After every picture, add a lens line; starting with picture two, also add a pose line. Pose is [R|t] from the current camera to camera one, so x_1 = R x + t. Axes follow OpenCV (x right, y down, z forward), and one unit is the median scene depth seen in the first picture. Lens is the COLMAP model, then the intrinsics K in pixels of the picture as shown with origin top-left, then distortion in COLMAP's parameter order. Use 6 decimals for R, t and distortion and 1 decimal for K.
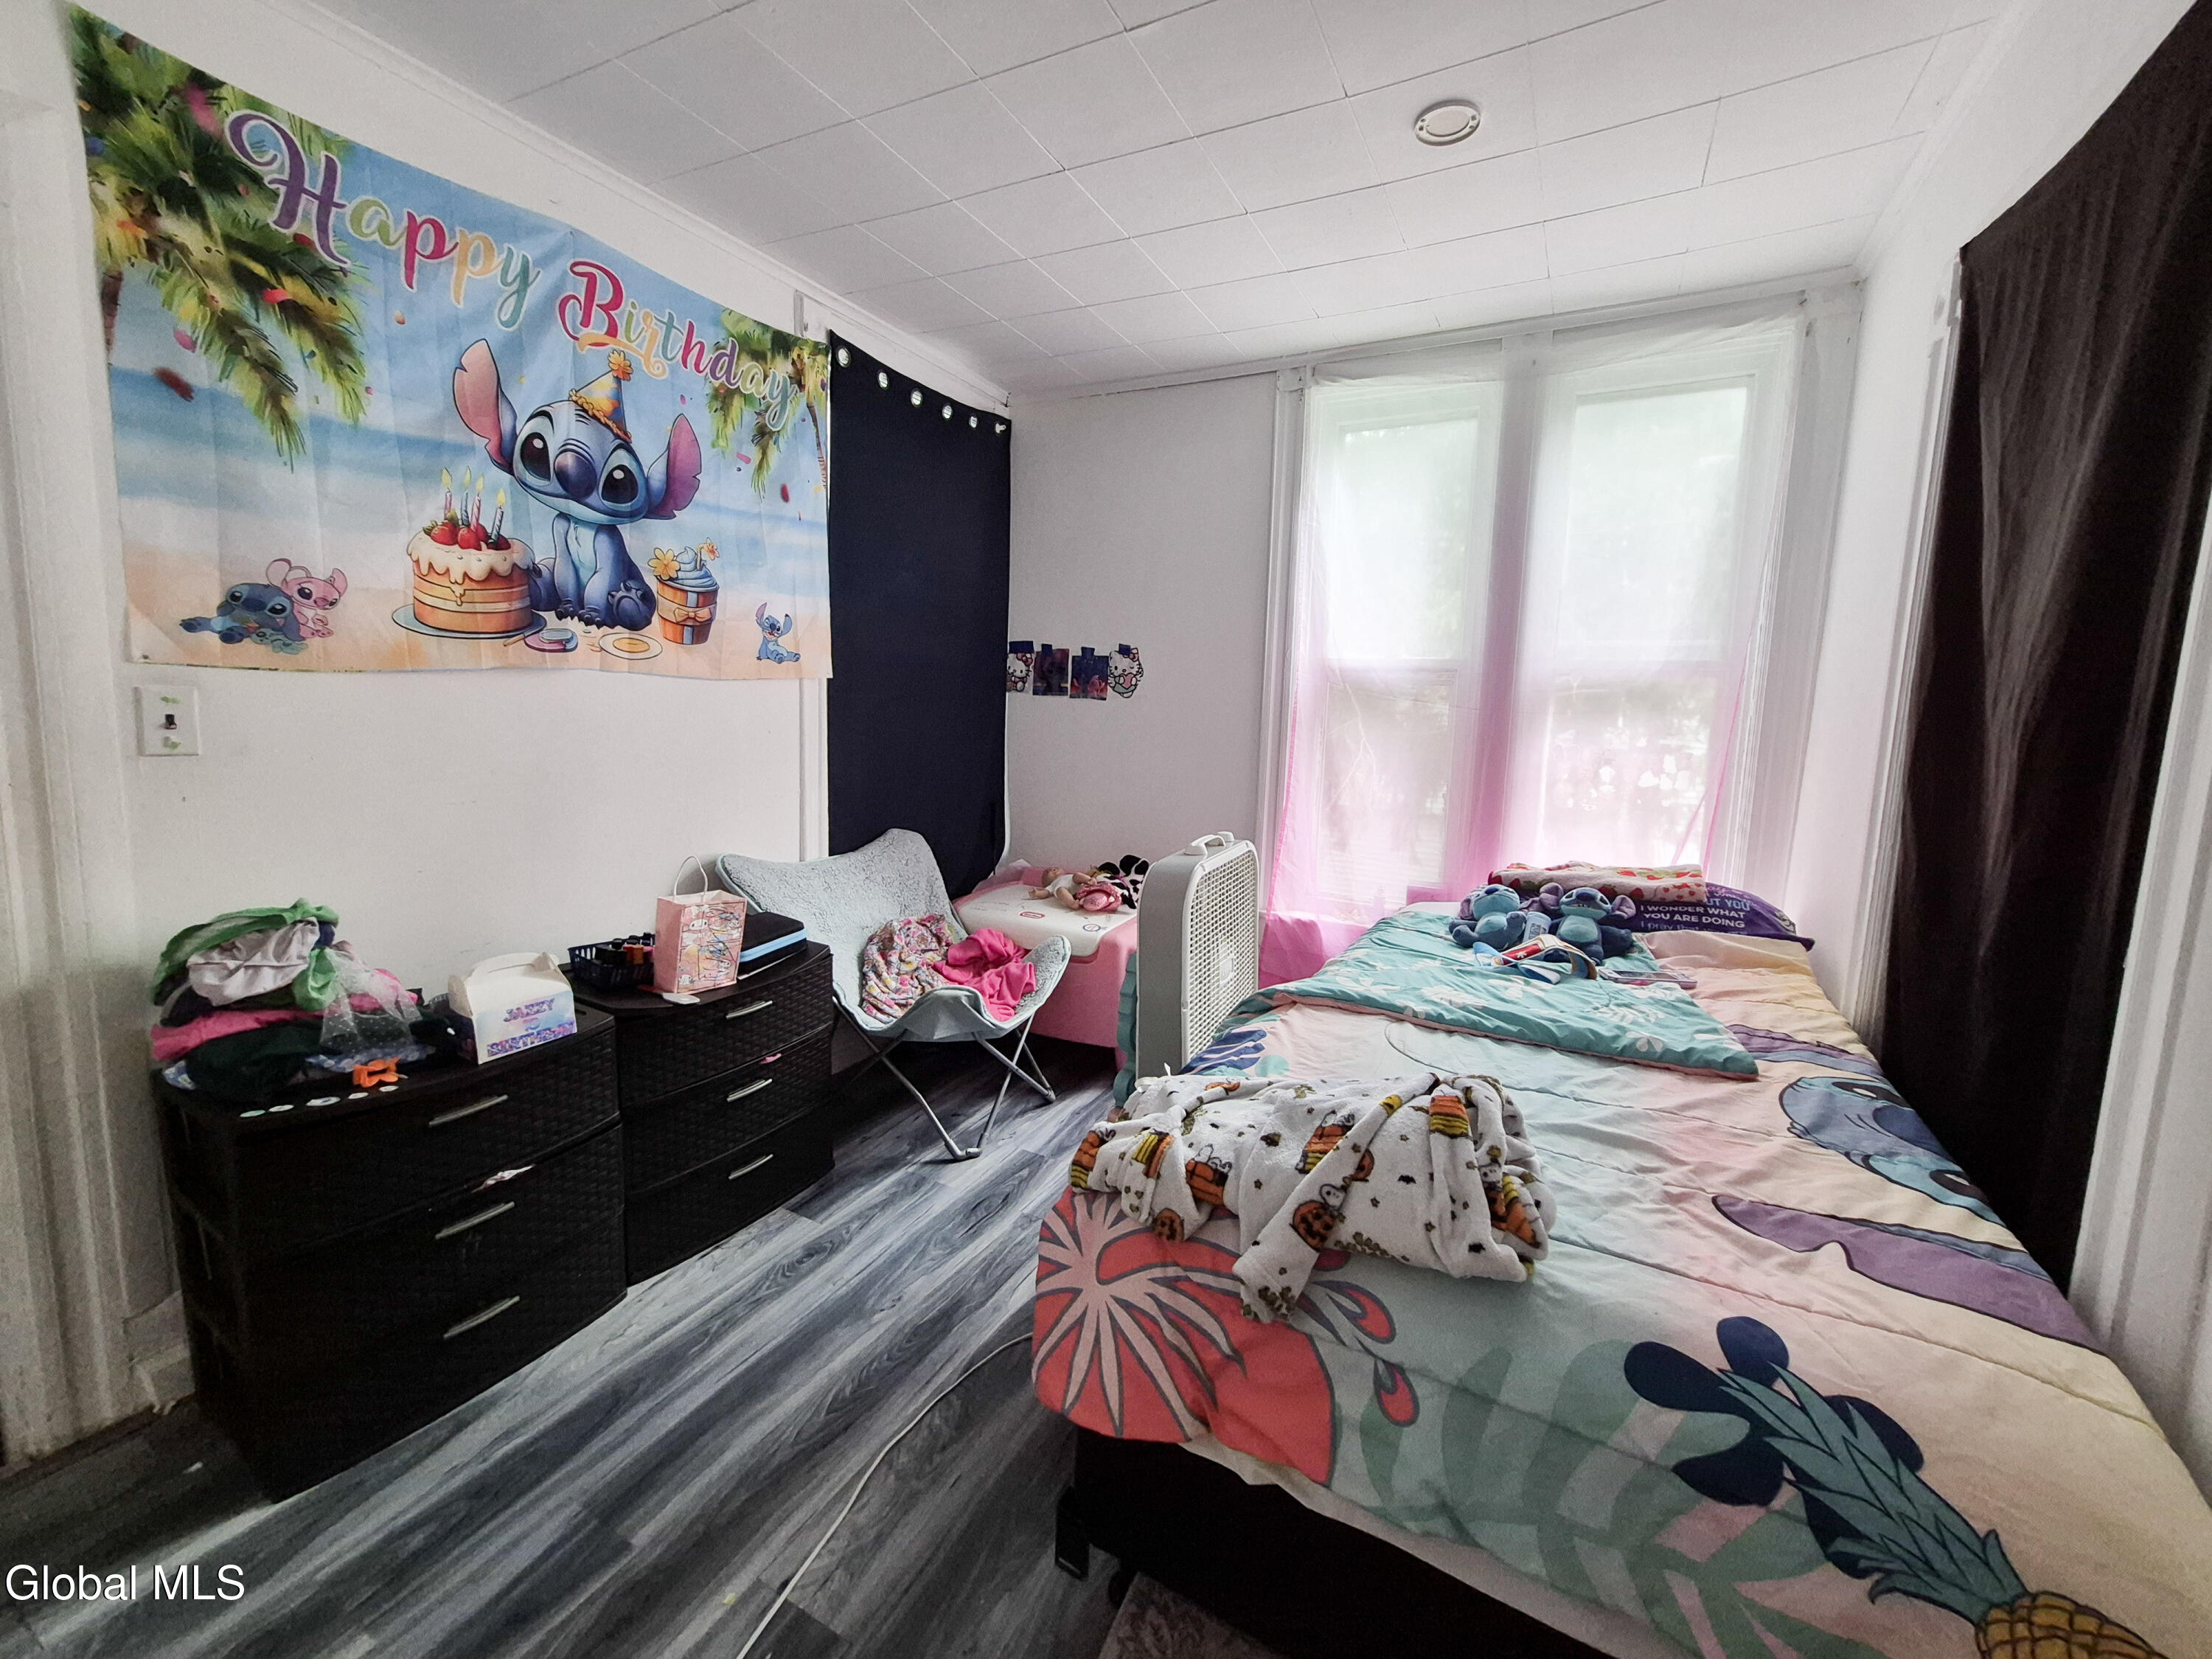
lens RADIAL K [[865.2, 0, 1128.4], [0, 865.2, 809.7], [0, 0, 1]] dist [-0.000801, -0.000282]
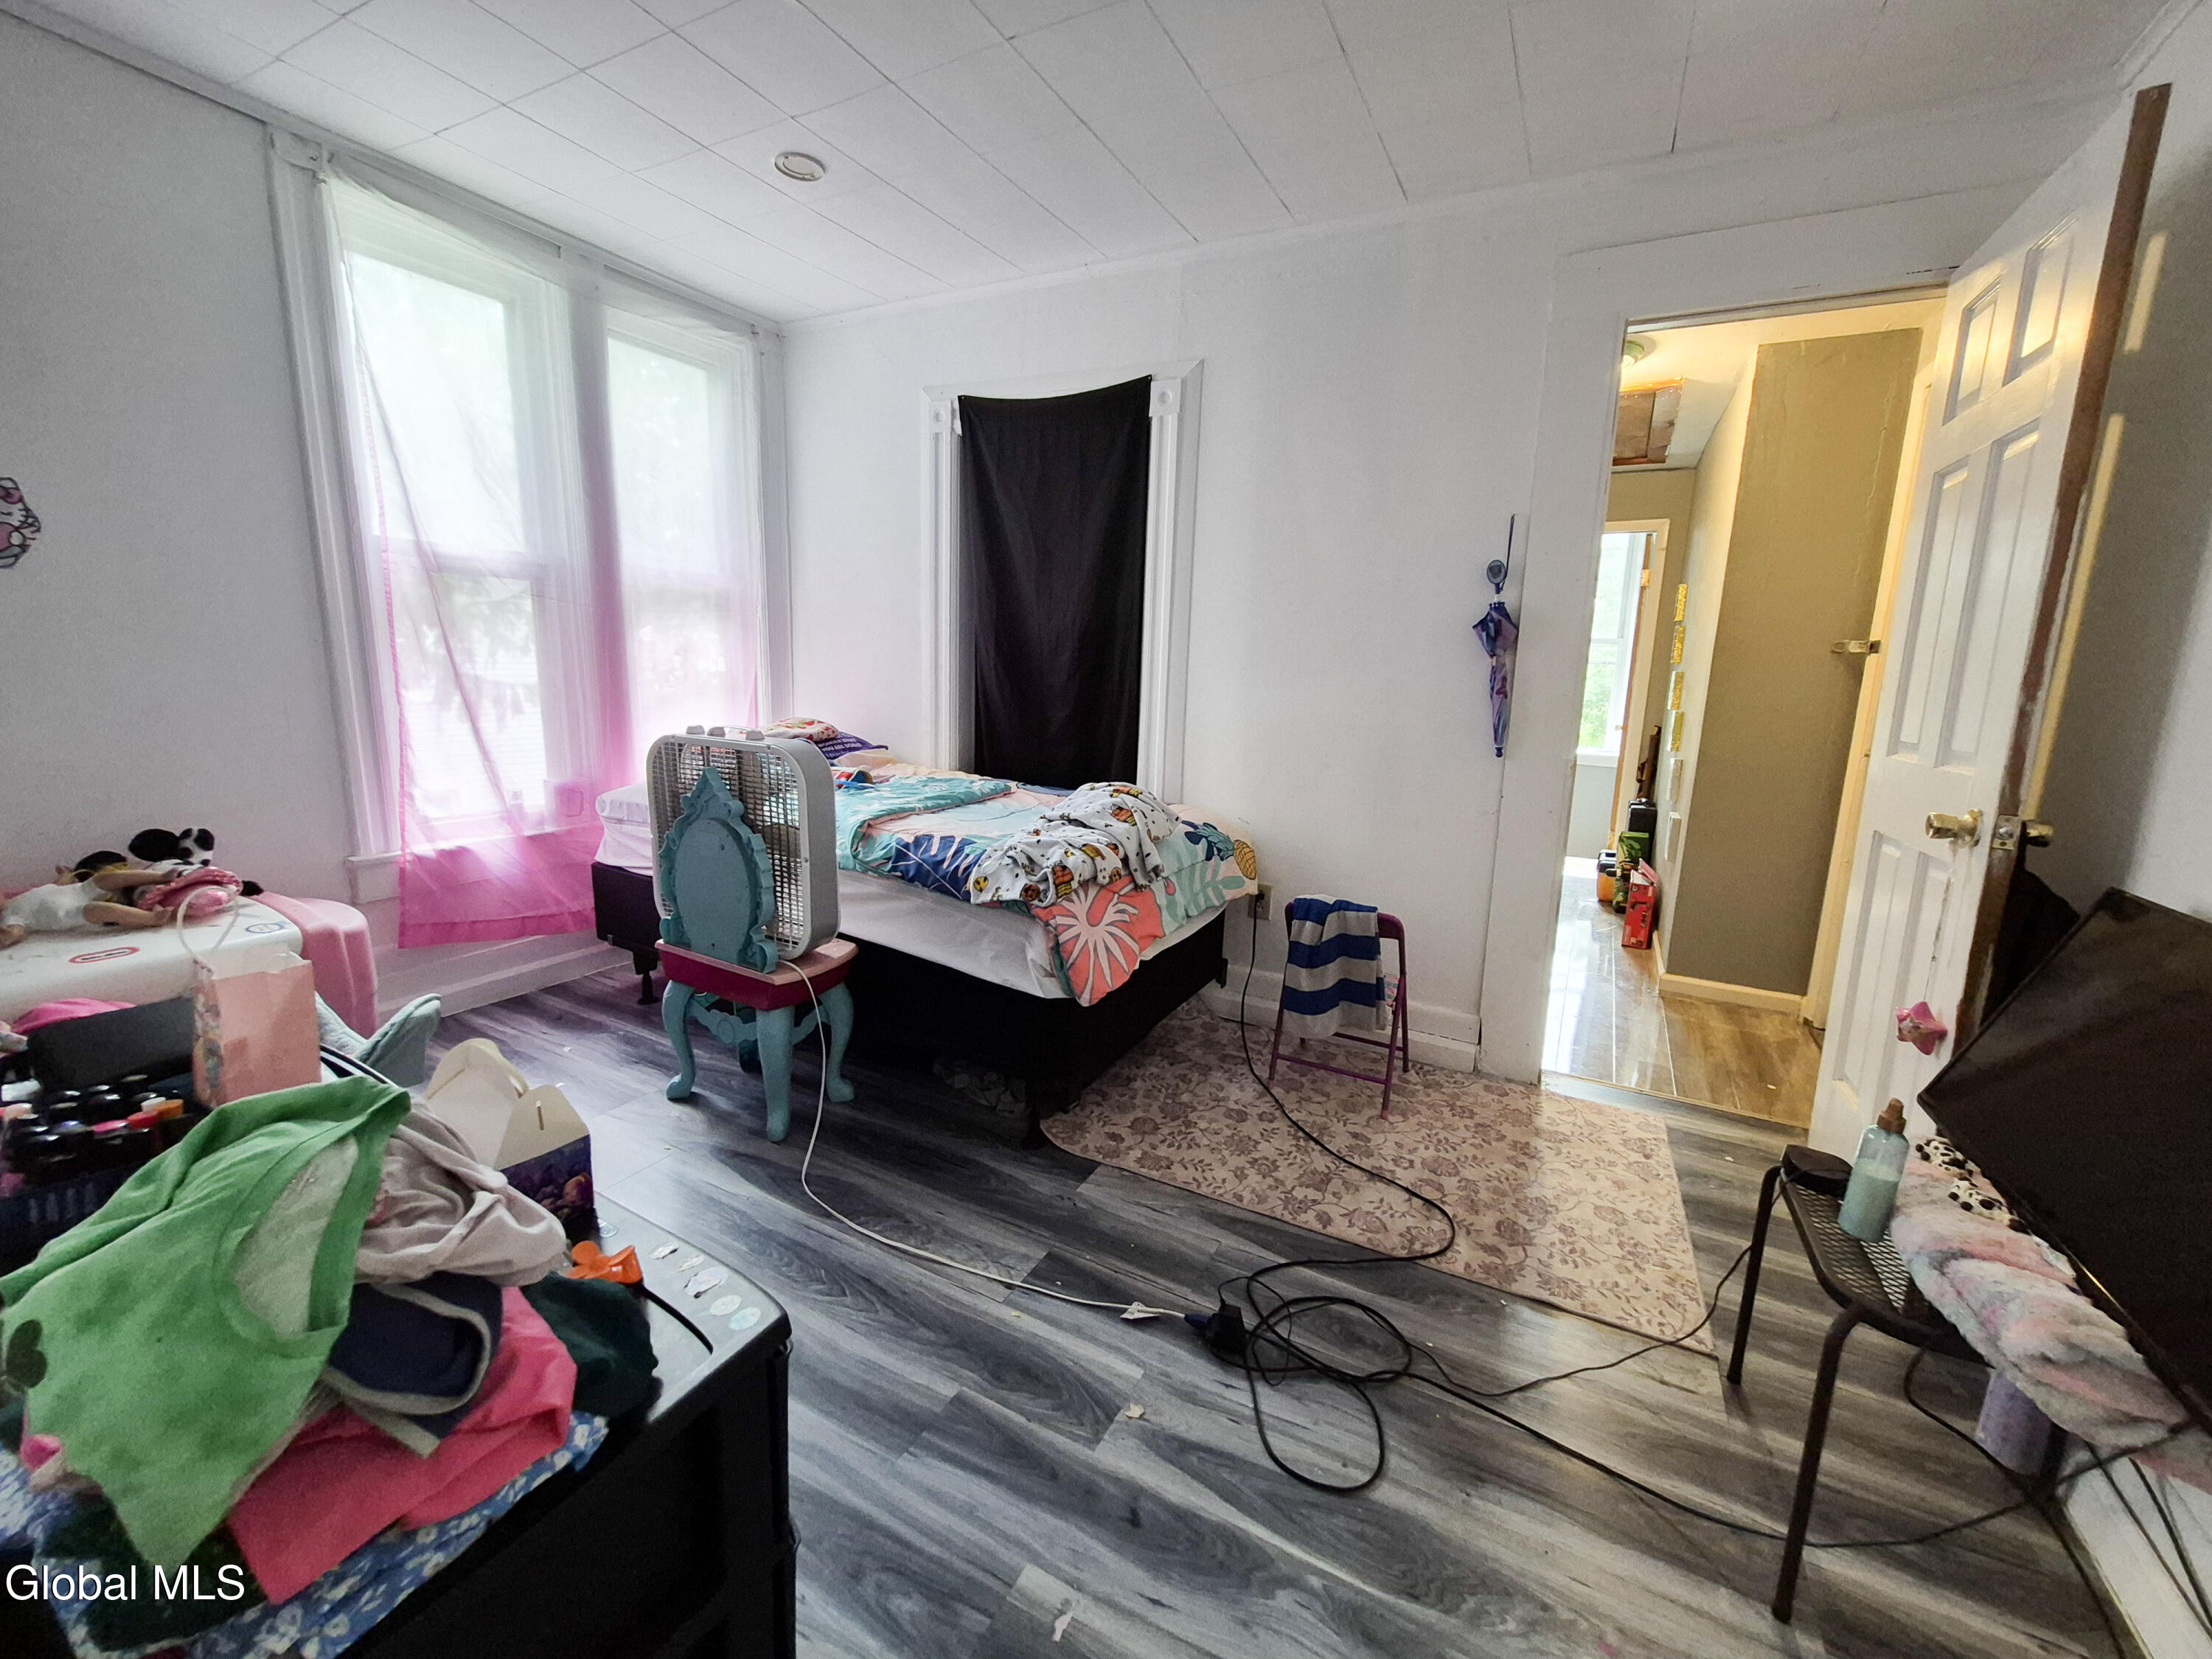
lens RADIAL K [[865.2, 0, 1128.4], [0, 865.2, 809.7], [0, 0, 1]] dist [-0.000801, -0.000282]
pose [[0.005439, -0.211103, 0.977449, -0.730968], [0.086283, 0.973917, 0.209860, -0.038545], [-0.996256, 0.083195, 0.023511, 0.342303]]
